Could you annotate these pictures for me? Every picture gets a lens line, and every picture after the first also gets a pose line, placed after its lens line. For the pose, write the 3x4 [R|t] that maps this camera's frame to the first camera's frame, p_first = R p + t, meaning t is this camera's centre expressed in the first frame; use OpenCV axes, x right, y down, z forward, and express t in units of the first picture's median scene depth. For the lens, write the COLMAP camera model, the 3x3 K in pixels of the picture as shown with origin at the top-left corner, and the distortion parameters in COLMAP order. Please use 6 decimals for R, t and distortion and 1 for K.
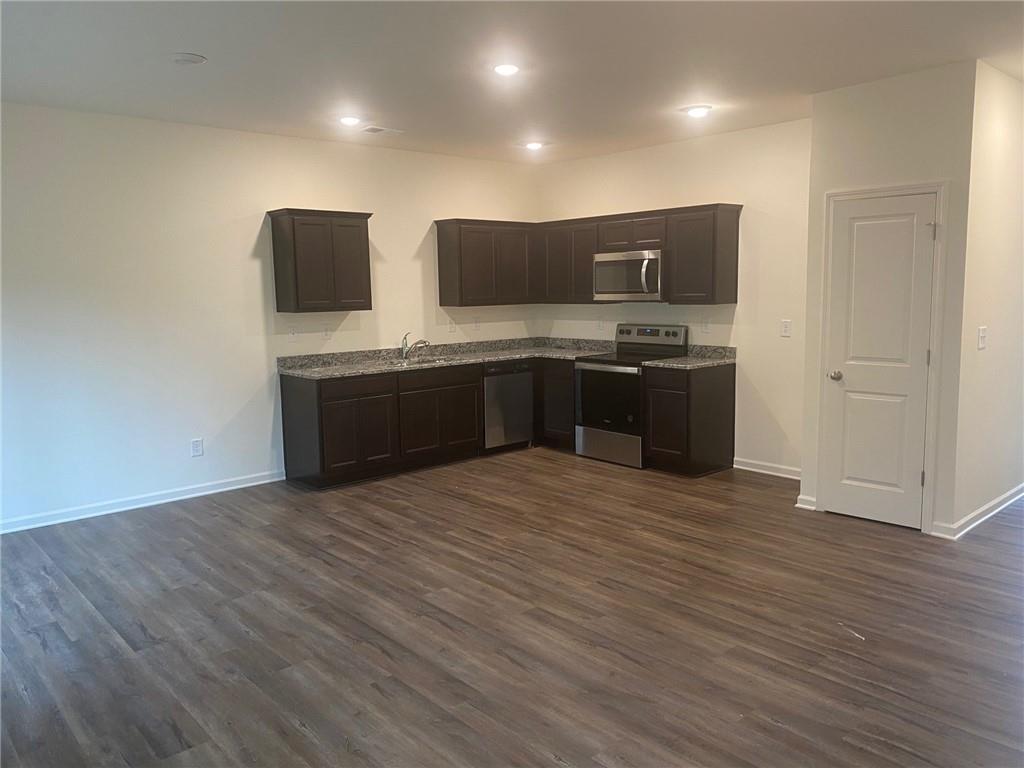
lens RADIAL K [[773.6, 0, 518.1], [0, 773.6, 383.5], [0, 0, 1]] dist [0.024921, -0.026084]
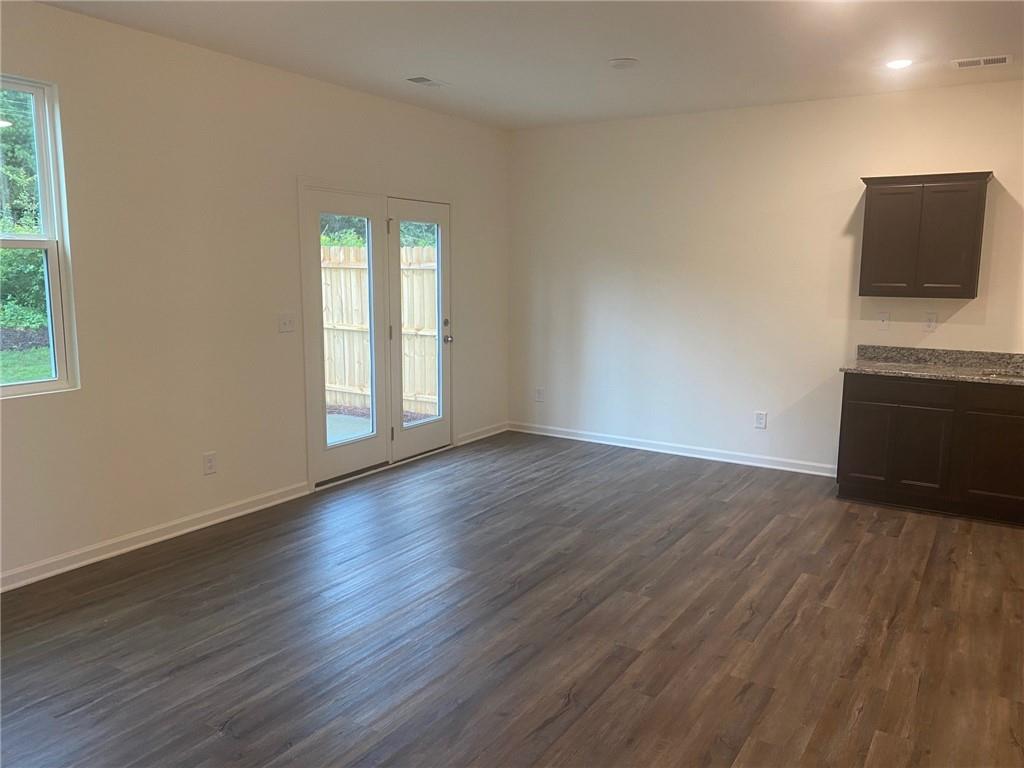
lens RADIAL K [[773.6, 0, 509.5], [0, 773.6, 381.0], [0, 0, 1]] dist [0.024921, -0.026084]
pose [[0.256781, 0.162912, -0.952640, 0.552961], [-0.136407, 0.981933, 0.131153, -0.067785], [0.956795, 0.096269, 0.274364, 0.449609]]
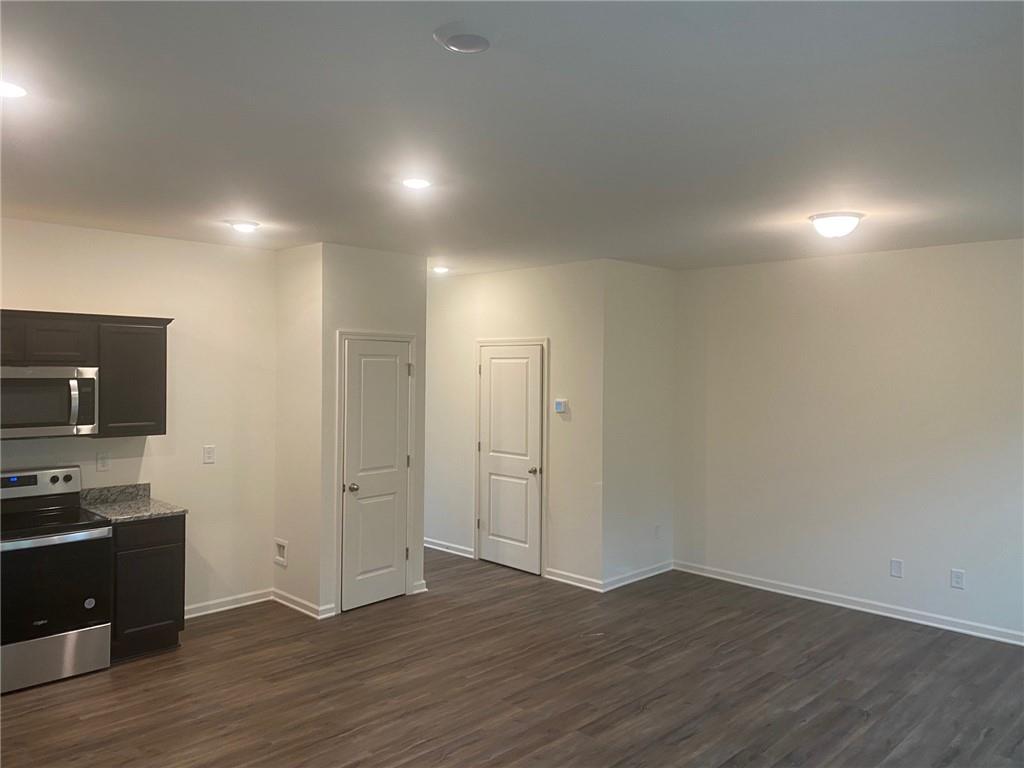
lens RADIAL K [[773.6, 0, 524.9], [0, 773.6, 362.7], [0, 0, 1]] dist [0.024921, -0.026084]
pose [[-0.076069, 0.023062, 0.996836, -0.765831], [0.119573, 0.992729, -0.013842, -0.147726], [-0.989907, 0.118141, -0.078273, 0.813975]]
